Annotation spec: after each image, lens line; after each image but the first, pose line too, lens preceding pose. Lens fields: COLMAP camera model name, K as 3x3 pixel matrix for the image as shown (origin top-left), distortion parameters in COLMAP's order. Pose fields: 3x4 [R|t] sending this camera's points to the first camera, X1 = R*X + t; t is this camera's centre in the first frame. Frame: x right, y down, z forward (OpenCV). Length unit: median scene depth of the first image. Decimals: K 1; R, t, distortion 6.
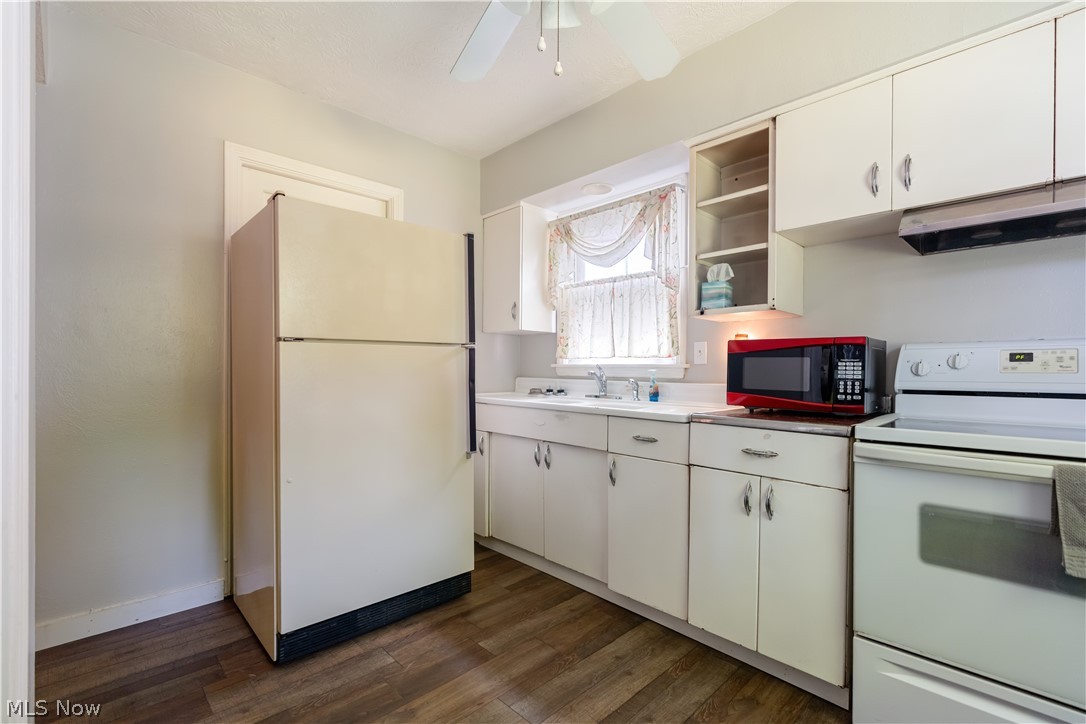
lens RADIAL K [[492.3, 0, 537.7], [0, 492.3, 371.8], [0, 0, 1]] dist [-0.001965, 0.000230]
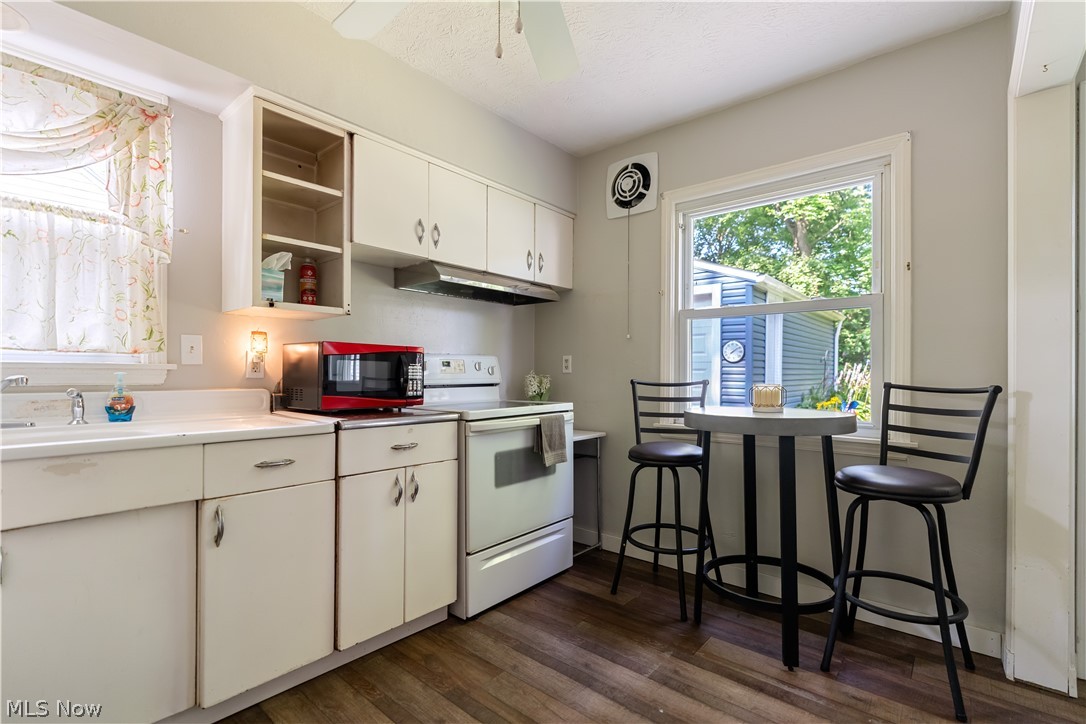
lens RADIAL K [[495.6, 0, 546.3], [0, 495.6, 372.1], [0, 0, 1]] dist [-0.003602, -0.000284]
pose [[-0.105675, -0.006415, 0.994380, -0.626208], [0.001685, 0.999977, 0.006630, -0.010707], [-0.994399, 0.002377, -0.105662, 0.700806]]
